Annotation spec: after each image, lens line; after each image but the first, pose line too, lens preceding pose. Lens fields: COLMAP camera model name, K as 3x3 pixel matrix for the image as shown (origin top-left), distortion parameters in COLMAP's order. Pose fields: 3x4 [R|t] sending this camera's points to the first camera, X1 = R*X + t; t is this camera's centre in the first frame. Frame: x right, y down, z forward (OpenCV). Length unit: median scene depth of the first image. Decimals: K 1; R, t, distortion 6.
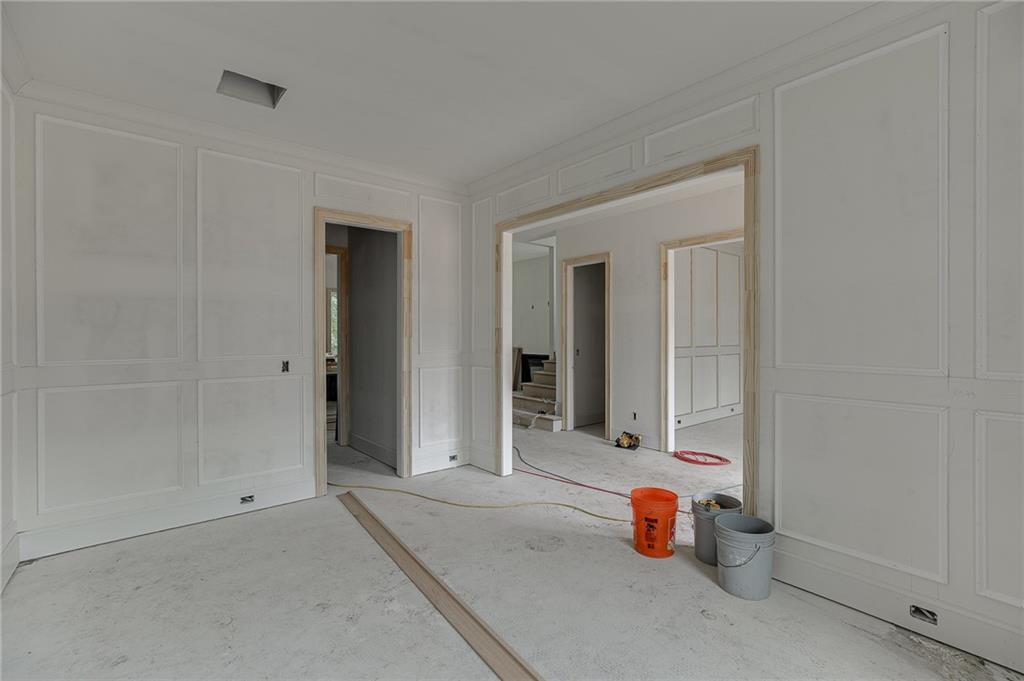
lens RADIAL K [[463.4, 0, 511.8], [0, 463.4, 339.1], [0, 0, 1]] dist [-0.004922, 0.001438]
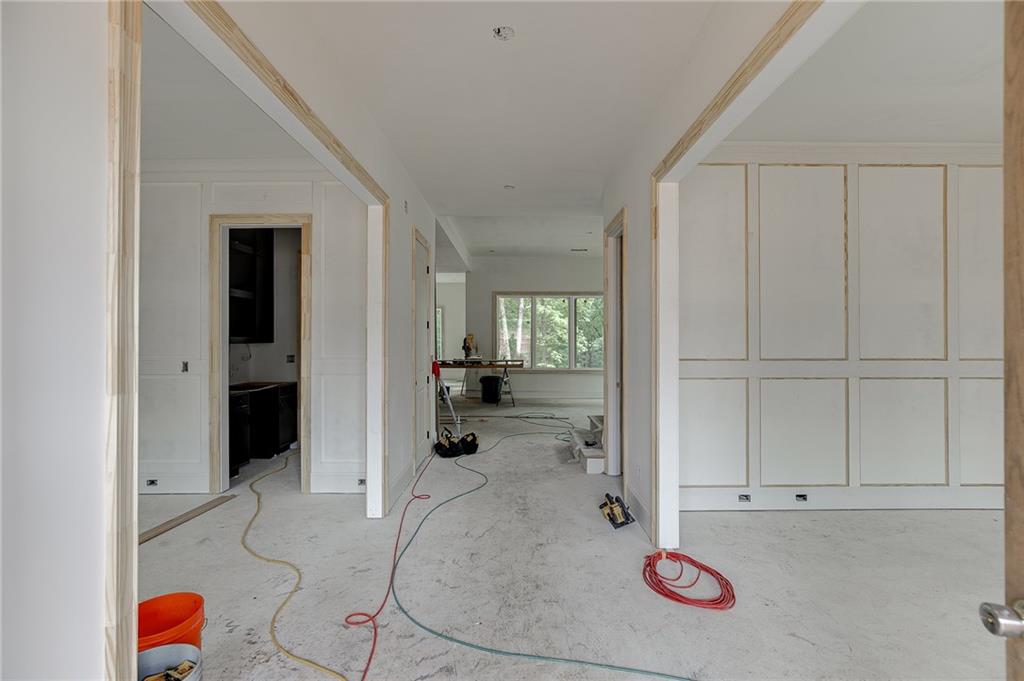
lens RADIAL K [[463.4, 0, 512.0], [0, 463.4, 338.6], [0, 0, 1]] dist [-0.004922, 0.001438]
pose [[0.770461, -0.001281, -0.637486, 0.674470], [-0.004856, 0.999957, -0.007878, -0.001572], [0.637469, 0.009165, 0.770421, 0.557229]]
